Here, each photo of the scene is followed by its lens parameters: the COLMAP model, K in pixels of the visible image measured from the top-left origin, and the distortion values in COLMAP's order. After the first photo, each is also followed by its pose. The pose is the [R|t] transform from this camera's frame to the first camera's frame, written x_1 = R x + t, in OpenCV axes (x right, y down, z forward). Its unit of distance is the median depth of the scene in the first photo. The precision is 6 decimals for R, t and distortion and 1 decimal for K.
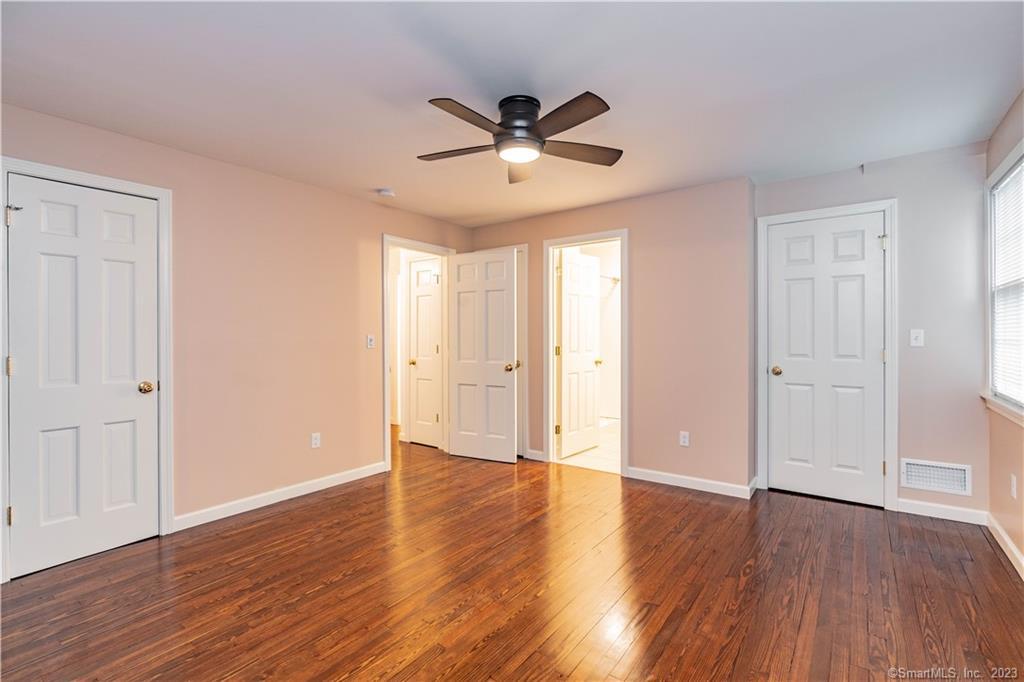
lens RADIAL K [[467.3, 0, 518.8], [0, 467.3, 335.7], [0, 0, 1]] dist [-0.015260, 0.005086]
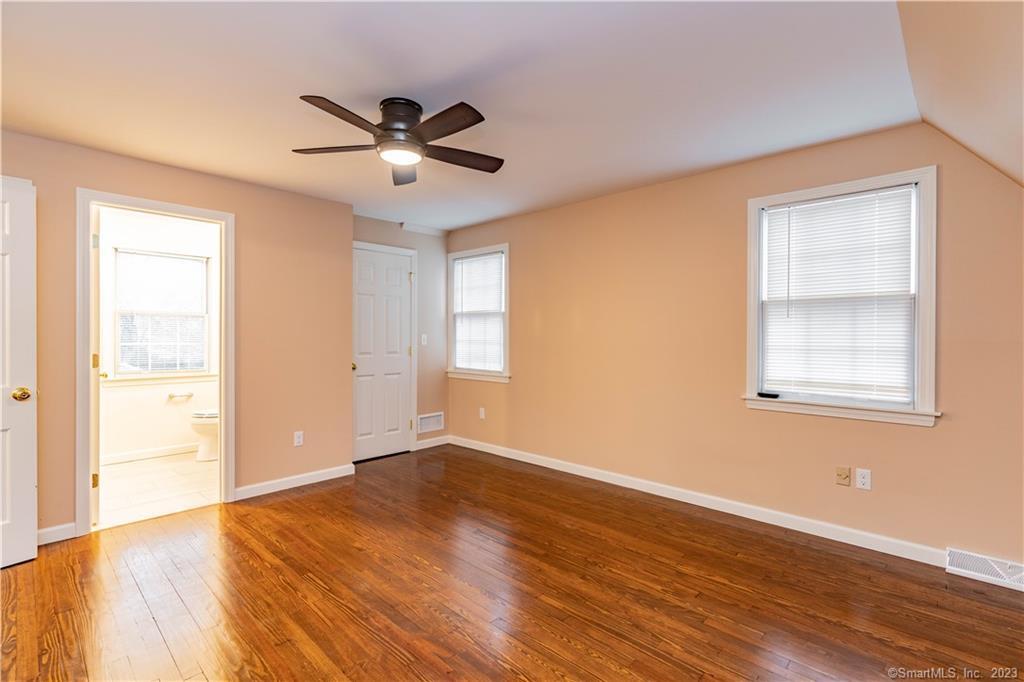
lens RADIAL K [[467.3, 0, 520.5], [0, 467.3, 338.2], [0, 0, 1]] dist [-0.015260, 0.005086]
pose [[0.110688, 0.004614, 0.993844, -0.729461], [0.003265, 0.999982, -0.005006, 0.008461], [-0.993850, 0.003799, 0.110671, 0.482594]]
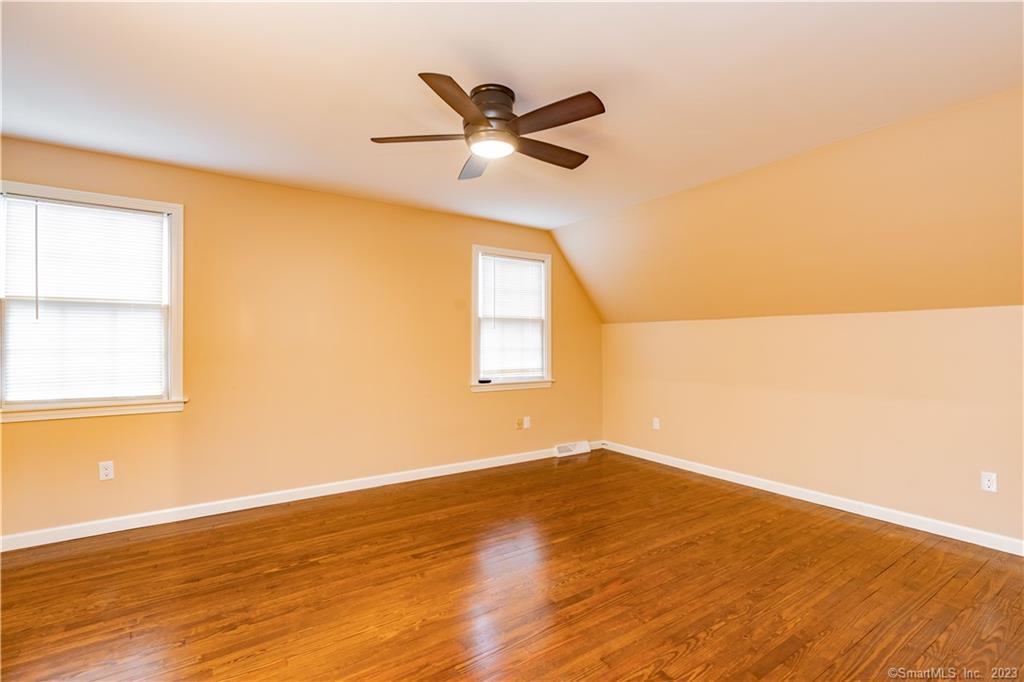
lens RADIAL K [[467.3, 0, 512.0], [0, 467.3, 346.0], [0, 0, 1]] dist [-0.015260, 0.005086]
pose [[-0.943719, 0.010203, 0.330590, -0.254022], [0.013411, 0.999882, 0.007424, 0.005782], [-0.330476, 0.011440, -0.943745, 1.410248]]
